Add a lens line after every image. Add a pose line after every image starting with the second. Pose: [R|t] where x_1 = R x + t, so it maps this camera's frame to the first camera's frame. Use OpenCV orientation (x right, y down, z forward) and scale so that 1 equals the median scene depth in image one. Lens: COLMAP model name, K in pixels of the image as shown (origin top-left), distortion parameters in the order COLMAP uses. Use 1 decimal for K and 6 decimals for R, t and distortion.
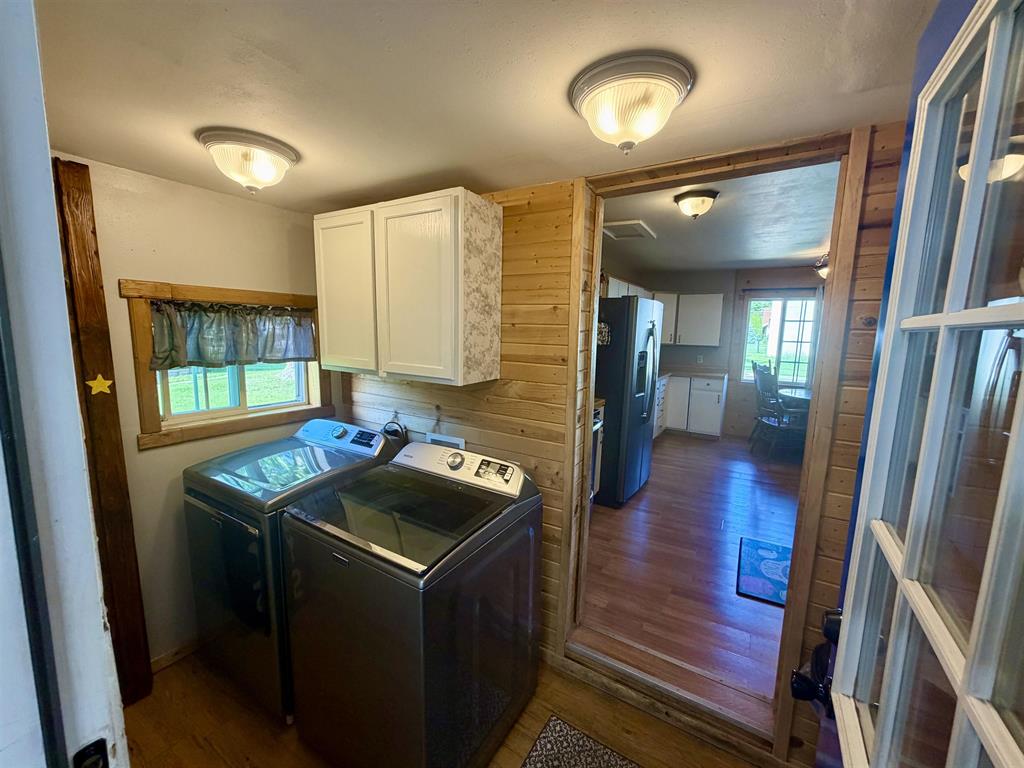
lens RADIAL K [[412.1, 0, 509.7], [0, 412.1, 383.1], [0, 0, 1]] dist [0.001356, -0.000019]
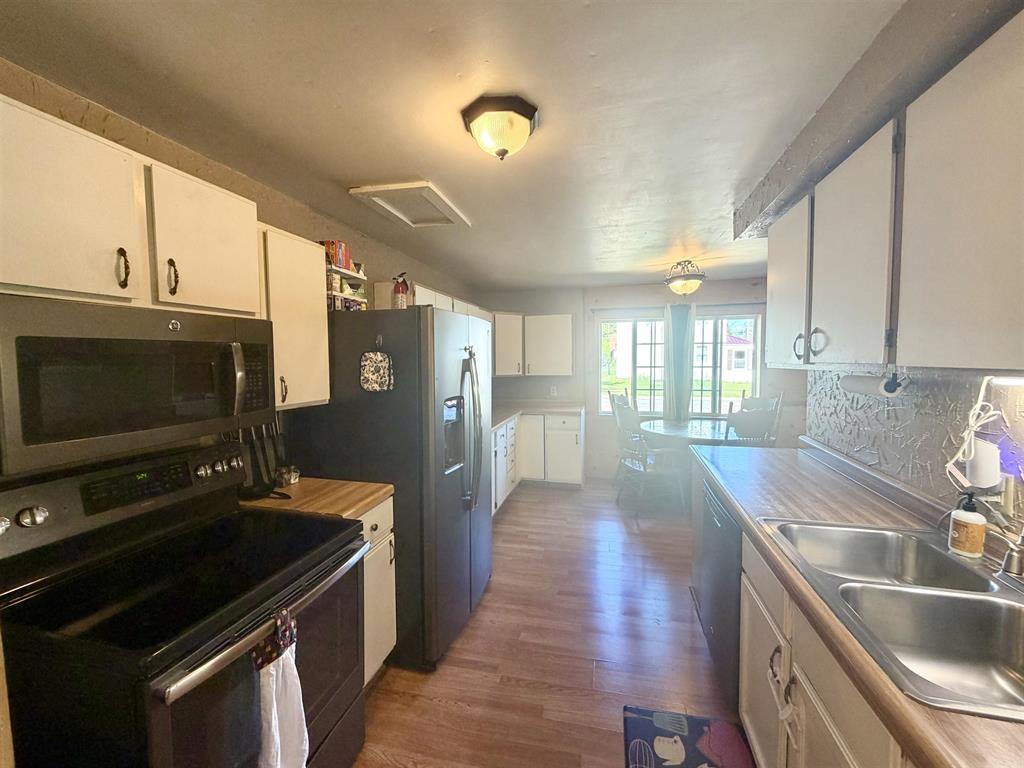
lens RADIAL K [[412.1, 0, 514.1], [0, 412.1, 382.0], [0, 0, 1]] dist [0.001356, -0.000019]
pose [[0.949221, -0.050519, 0.310529, 0.137192], [0.072641, 0.995547, -0.060085, -0.035270], [-0.306111, 0.079591, 0.948663, 0.245971]]
